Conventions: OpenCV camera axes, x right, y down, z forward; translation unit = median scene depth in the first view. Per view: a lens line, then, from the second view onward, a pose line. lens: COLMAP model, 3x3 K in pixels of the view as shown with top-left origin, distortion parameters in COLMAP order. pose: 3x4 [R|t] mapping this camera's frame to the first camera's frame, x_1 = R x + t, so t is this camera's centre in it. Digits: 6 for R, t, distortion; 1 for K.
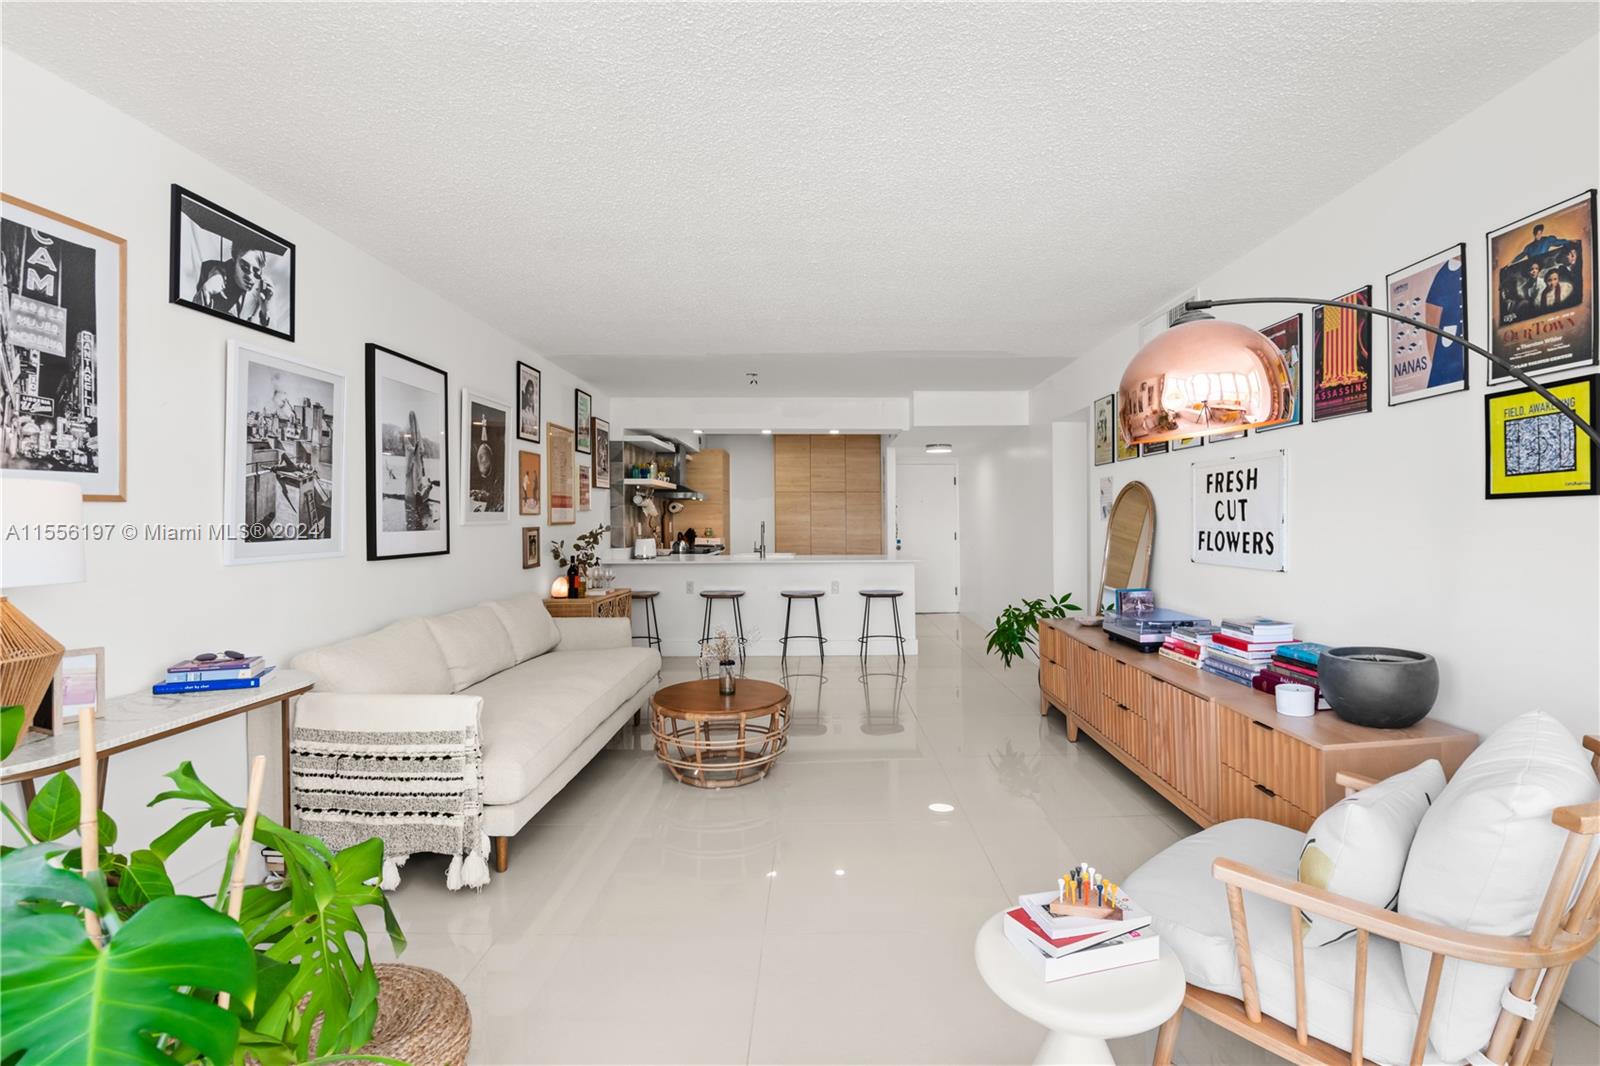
lens RADIAL K [[688.2, 0, 835.8], [0, 688.2, 513.9], [0, 0, 1]] dist [-0.000197, -0.000415]
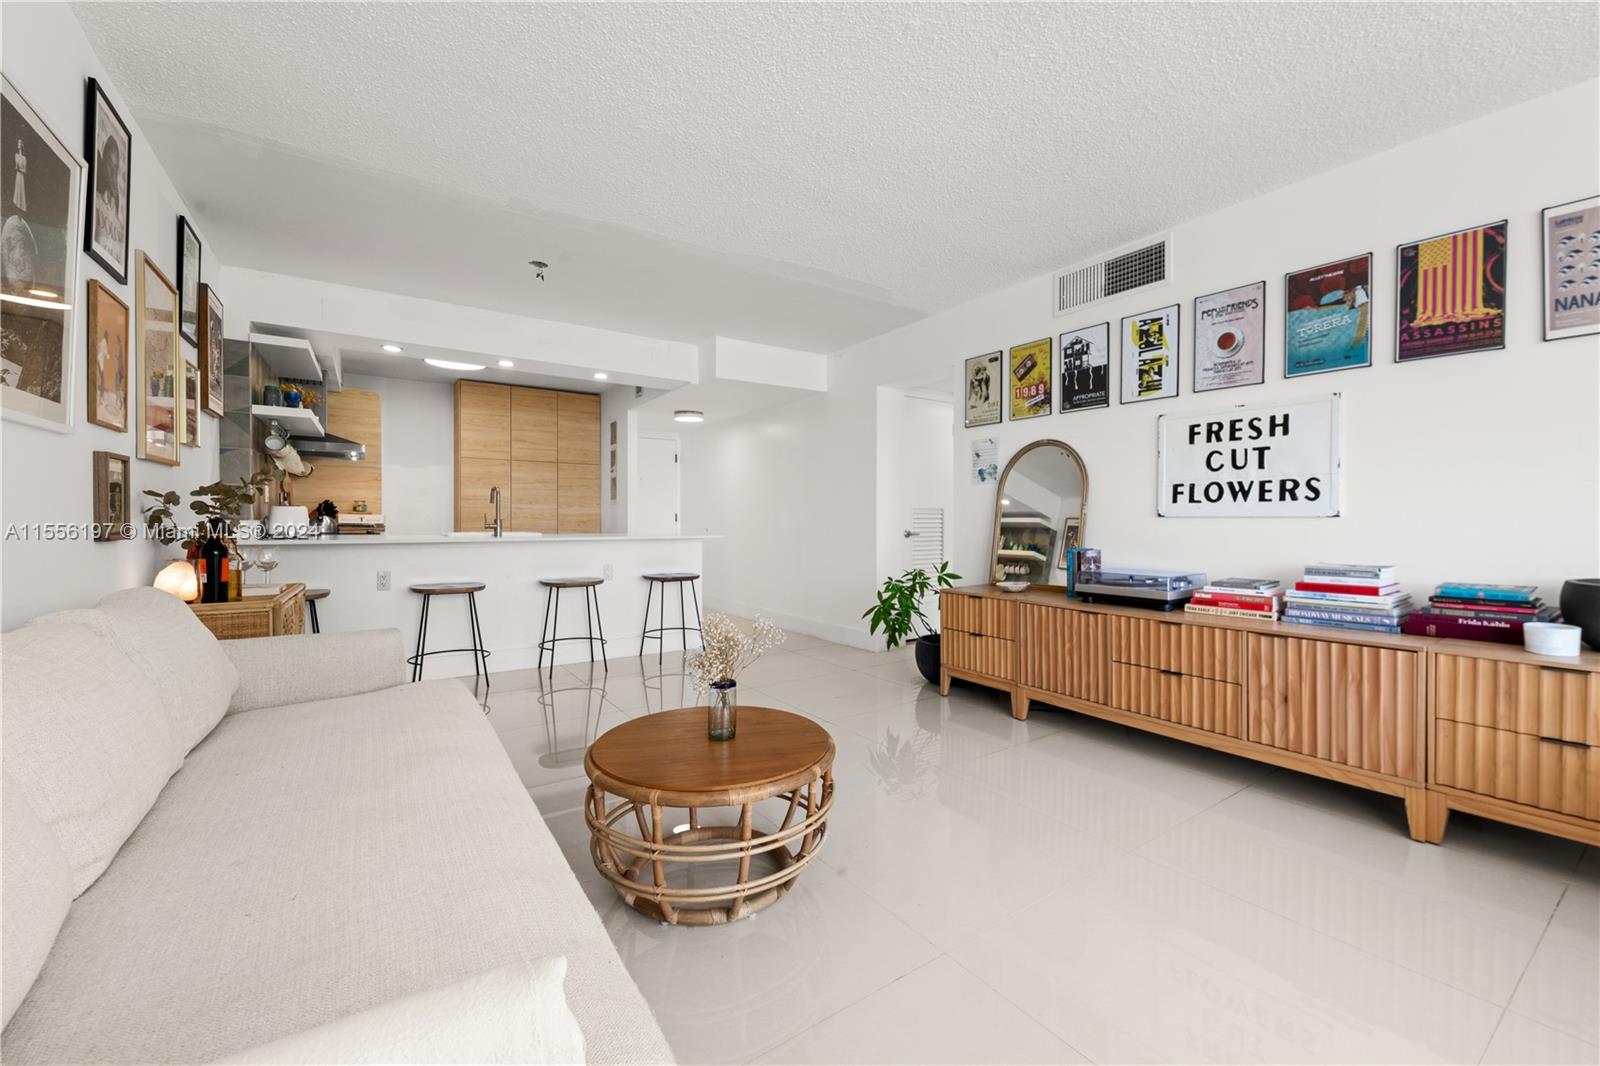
lens RADIAL K [[634.2, 0, 825.8], [0, 634.2, 516.8], [0, 0, 1]] dist [0.001054, 0.000010]
pose [[0.837633, 0.009011, 0.546159, -0.382967], [-0.013927, 0.999891, 0.004863, 0.074815], [-0.546056, -0.011679, 0.837668, 0.524118]]
